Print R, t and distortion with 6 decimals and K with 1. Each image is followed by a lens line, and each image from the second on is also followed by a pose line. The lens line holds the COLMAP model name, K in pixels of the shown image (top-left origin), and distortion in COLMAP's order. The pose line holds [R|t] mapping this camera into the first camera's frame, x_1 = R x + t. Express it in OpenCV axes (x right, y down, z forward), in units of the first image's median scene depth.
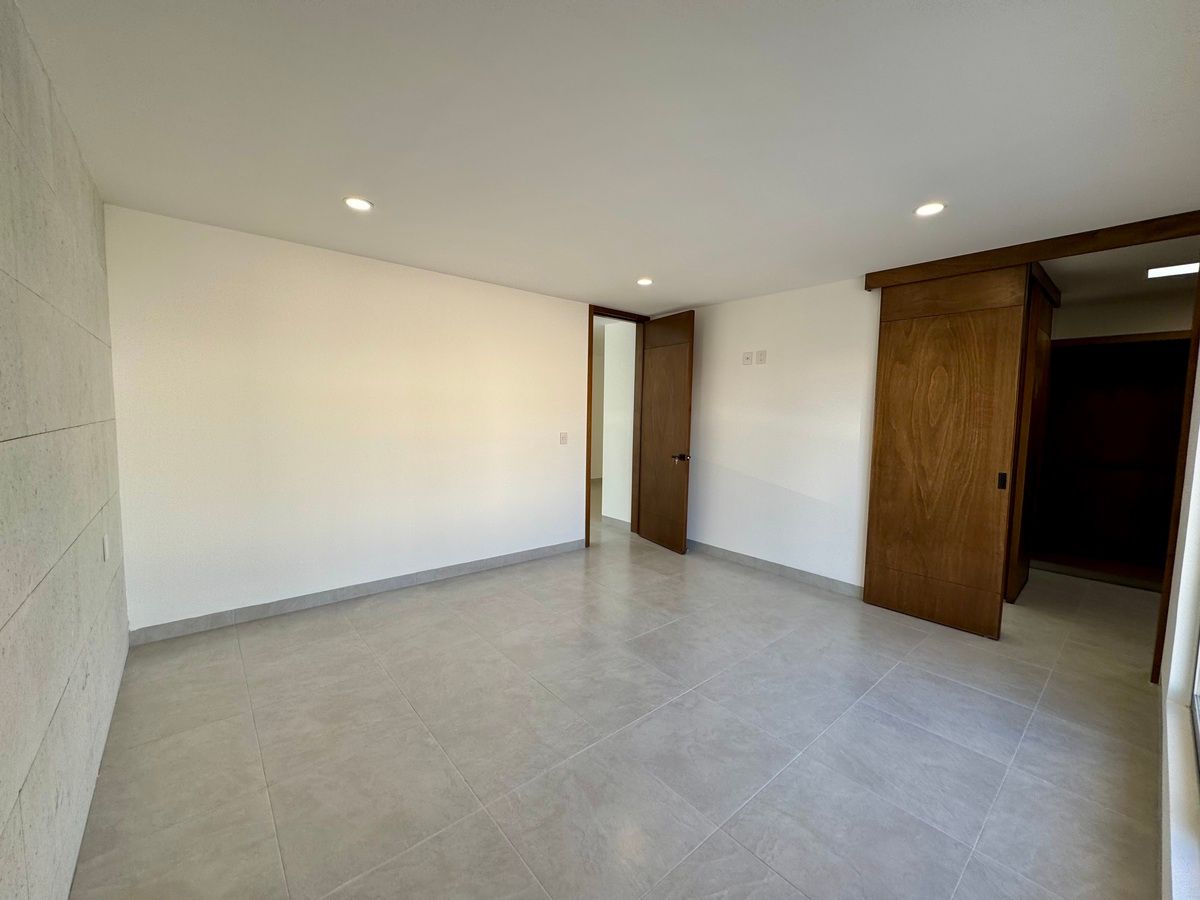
lens RADIAL K [[479.5, 0, 596.4], [0, 479.5, 450.5], [0, 0, 1]] dist [-0.003364, 0.000585]
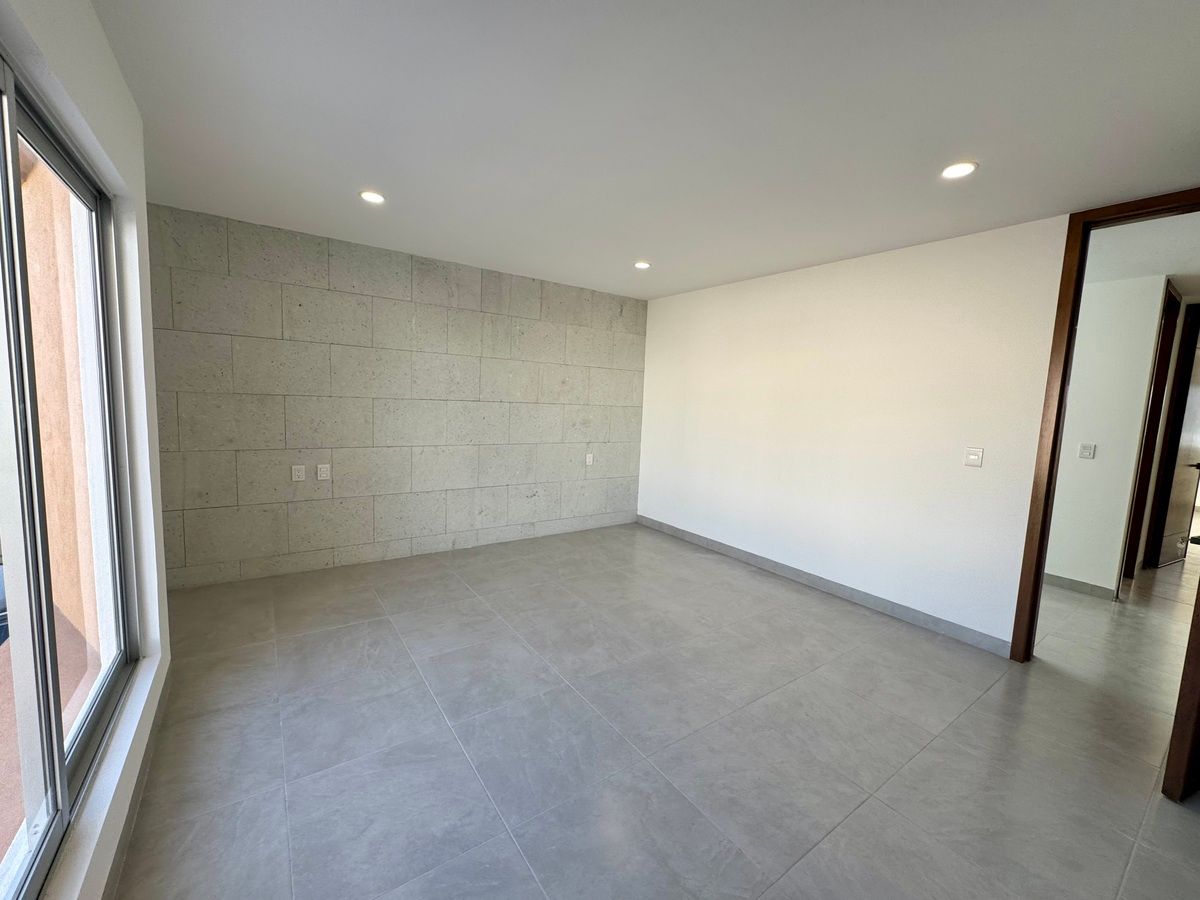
lens RADIAL K [[479.5, 0, 596.9], [0, 479.5, 448.4], [0, 0, 1]] dist [-0.003364, 0.000585]
pose [[-0.089520, 0.082033, -0.992601, 0.939512], [-0.126158, 0.987641, 0.093001, -0.051362], [0.987963, 0.133550, -0.078064, 0.909538]]
